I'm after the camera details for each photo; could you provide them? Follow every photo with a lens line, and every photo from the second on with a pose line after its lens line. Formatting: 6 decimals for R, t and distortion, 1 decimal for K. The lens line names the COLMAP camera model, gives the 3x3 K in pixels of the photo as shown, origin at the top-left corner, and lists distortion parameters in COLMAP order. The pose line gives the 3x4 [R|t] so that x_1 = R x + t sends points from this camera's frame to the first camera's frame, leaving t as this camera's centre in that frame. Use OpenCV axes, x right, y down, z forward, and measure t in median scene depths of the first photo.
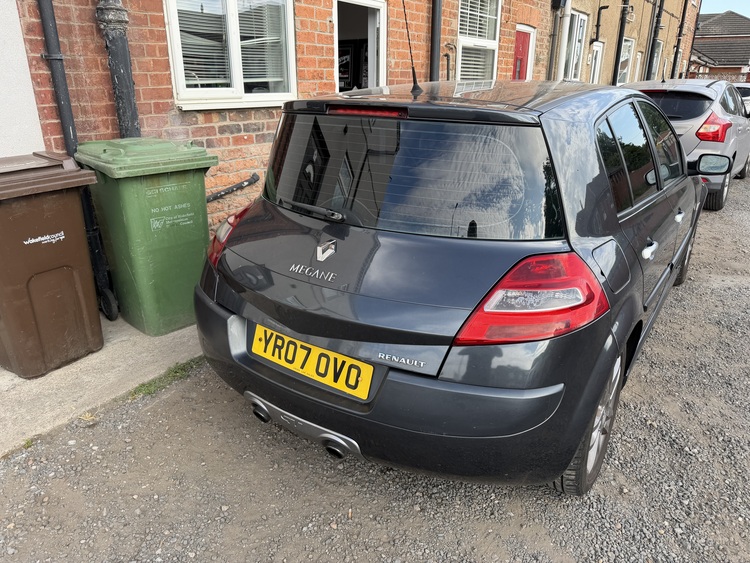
lens RADIAL K [[536.5, 0, 372.4], [0, 536.5, 282.6], [0, 0, 1]] dist [0.004446, -0.022820]
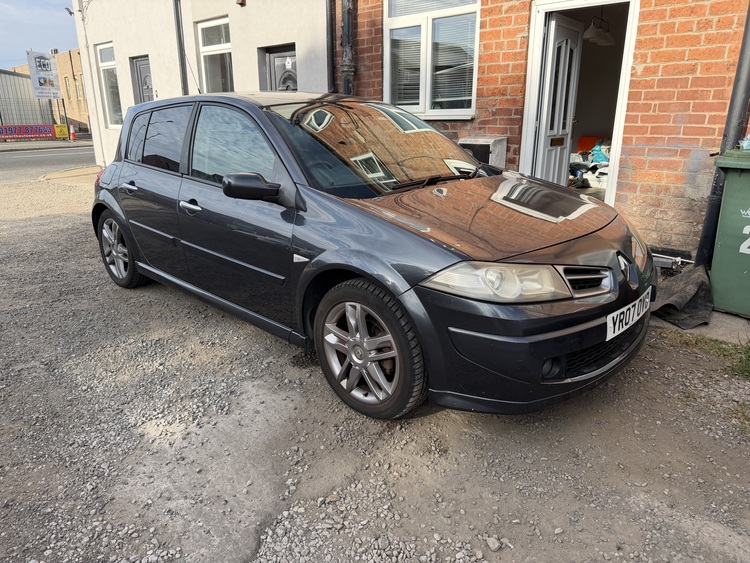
lens RADIAL K [[536.5, 0, 378.1], [0, 536.5, 280.0], [0, 0, 1]] dist [0.004446, -0.022820]
pose [[-0.148532, 0.284873, -0.946988, 1.082165], [-0.344516, 0.882713, 0.319574, -0.335509], [0.926956, 0.373719, -0.032968, 1.009912]]
